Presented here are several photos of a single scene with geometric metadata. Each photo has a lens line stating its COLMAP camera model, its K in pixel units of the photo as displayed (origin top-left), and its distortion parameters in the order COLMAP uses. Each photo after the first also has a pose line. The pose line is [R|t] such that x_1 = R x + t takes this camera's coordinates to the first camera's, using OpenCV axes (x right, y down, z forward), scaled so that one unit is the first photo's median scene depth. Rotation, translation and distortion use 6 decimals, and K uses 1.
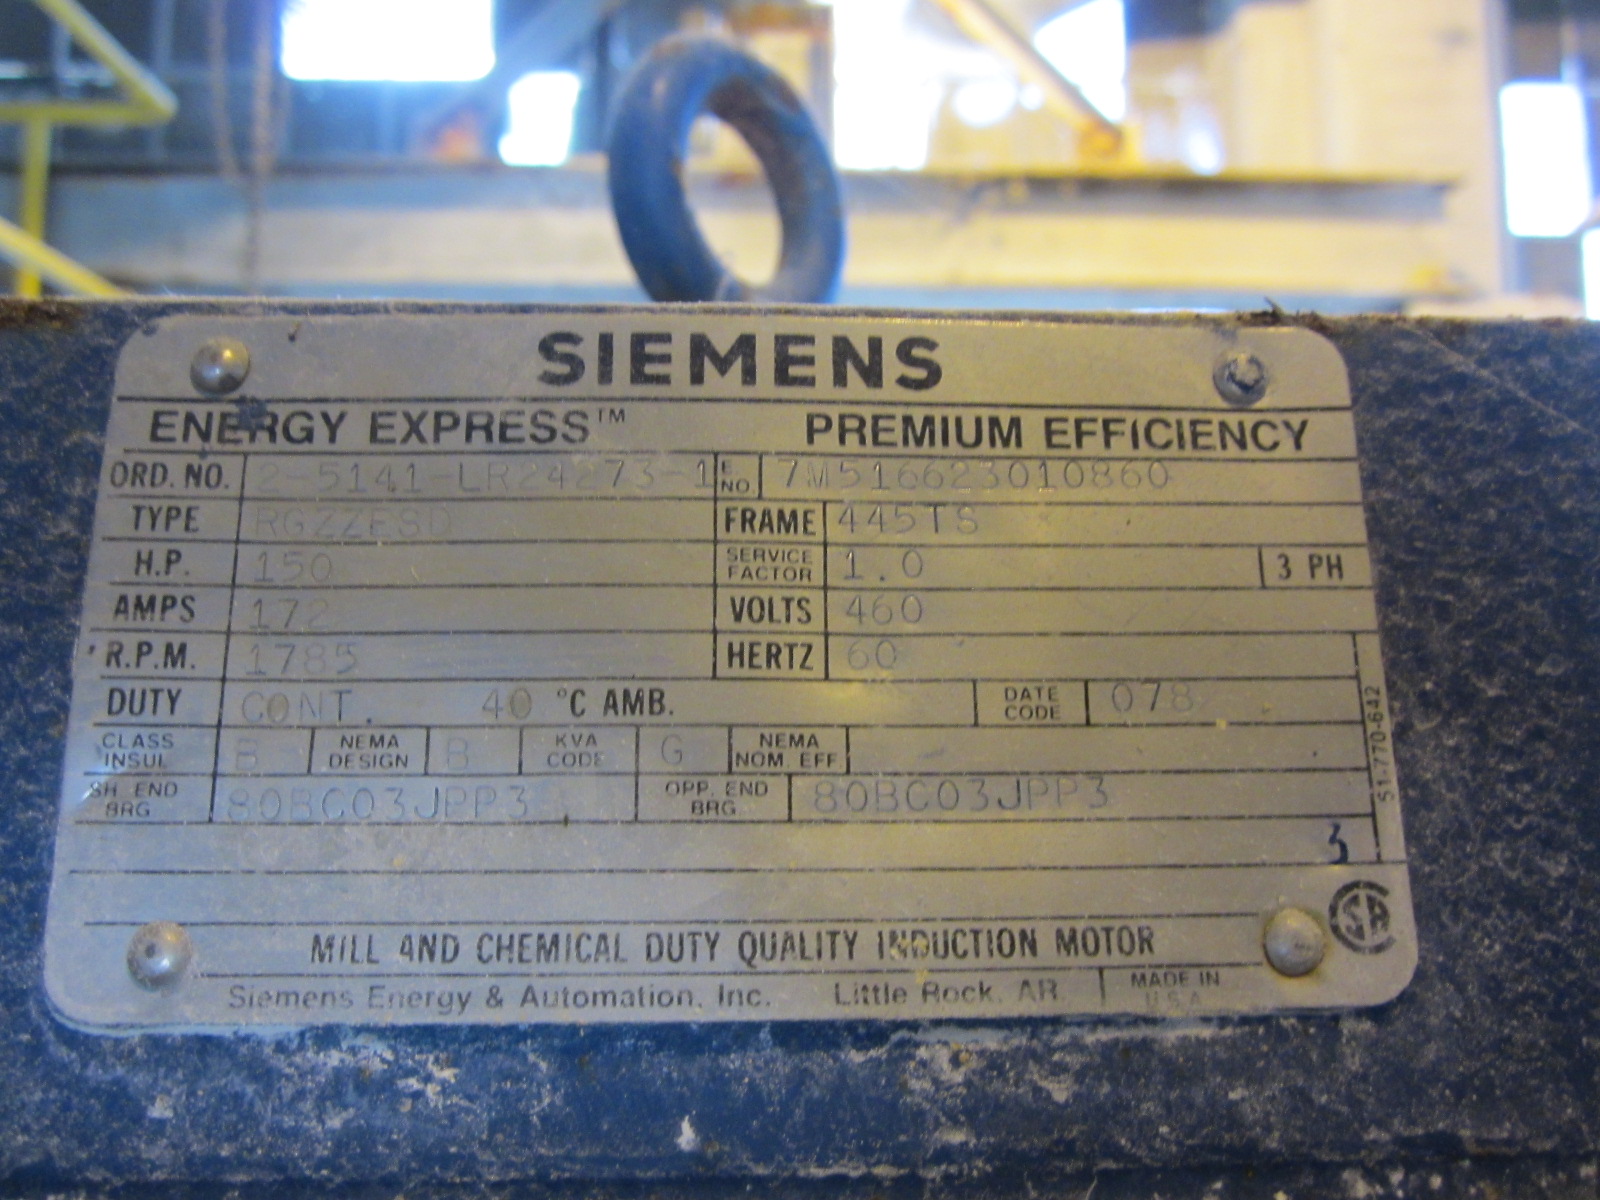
lens RADIAL K [[1317.1, 0, 803.2], [0, 1317.1, 599.5], [0, 0, 1]] dist [-0.047730, 0.024359]
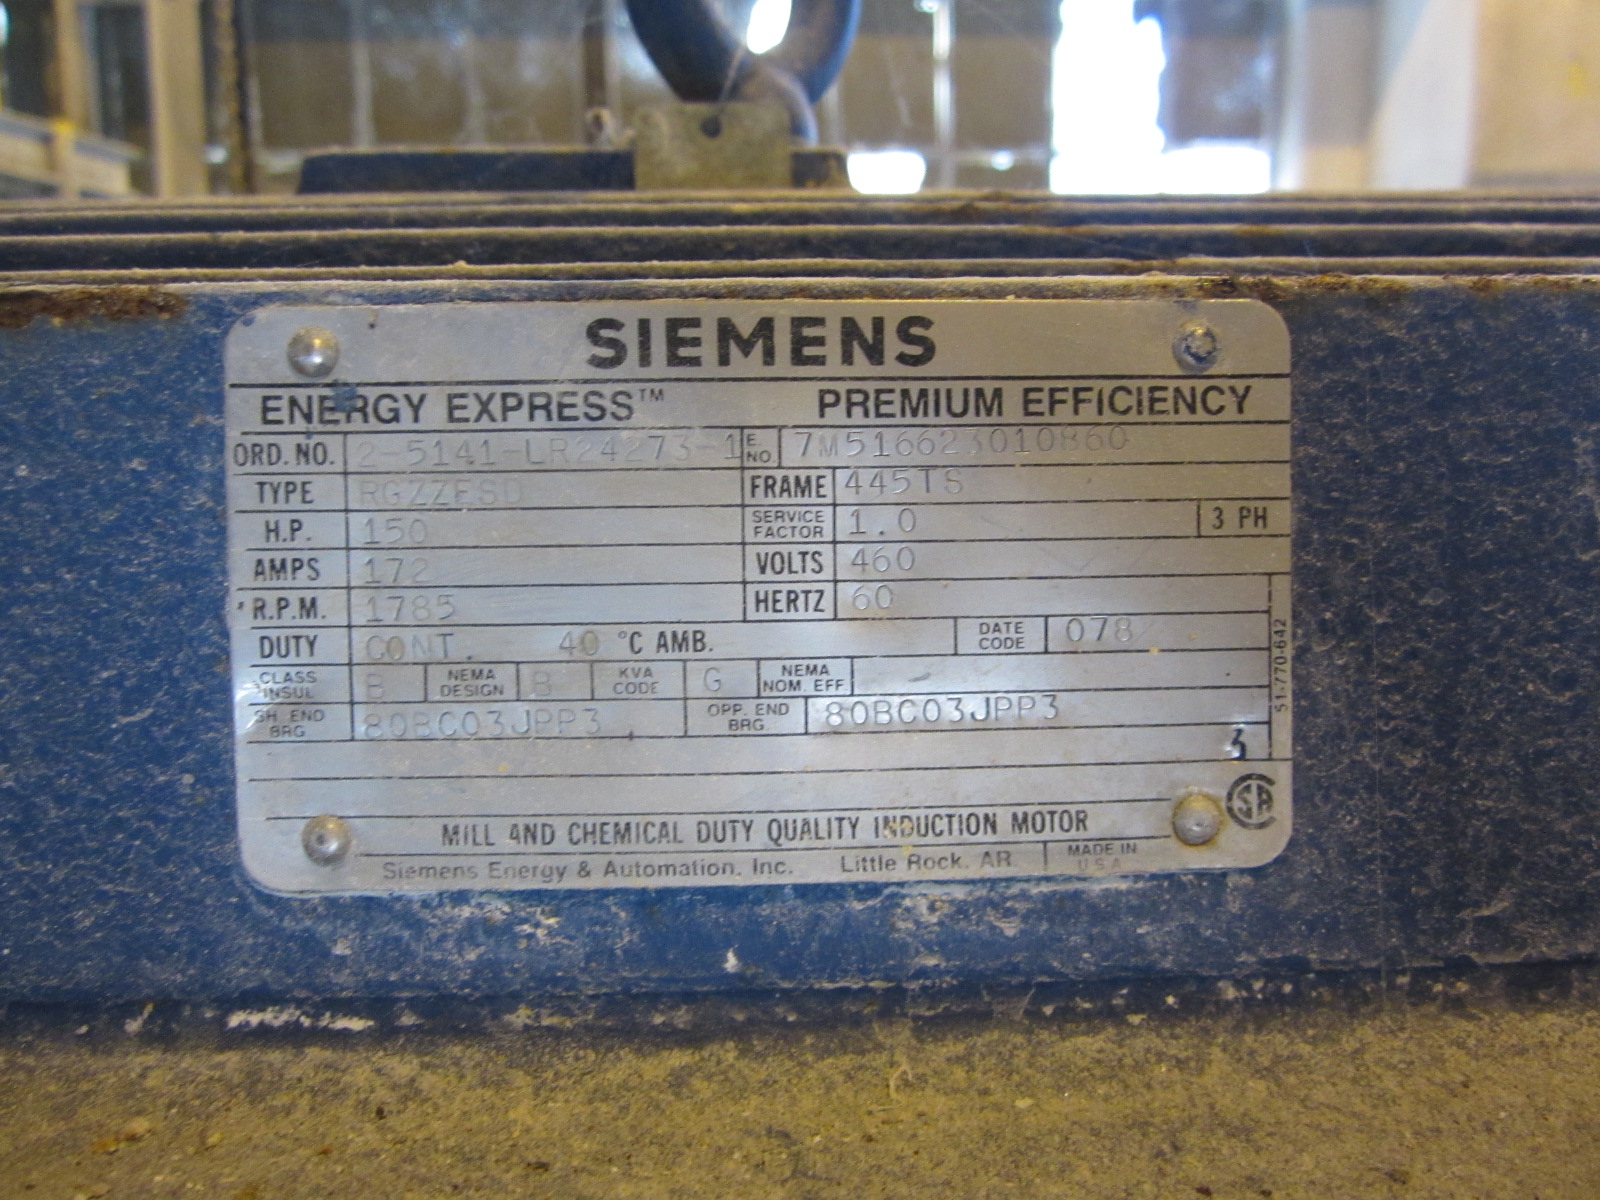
lens RADIAL K [[1317.1, 0, 799.3], [0, 1317.1, 599.9], [0, 0, 1]] dist [-0.047730, 0.024359]
pose [[0.999952, -0.003424, -0.009160, -0.004758], [0.005859, 0.959740, 0.280830, -0.308316], [0.007830, -0.280870, 0.959714, -0.183633]]
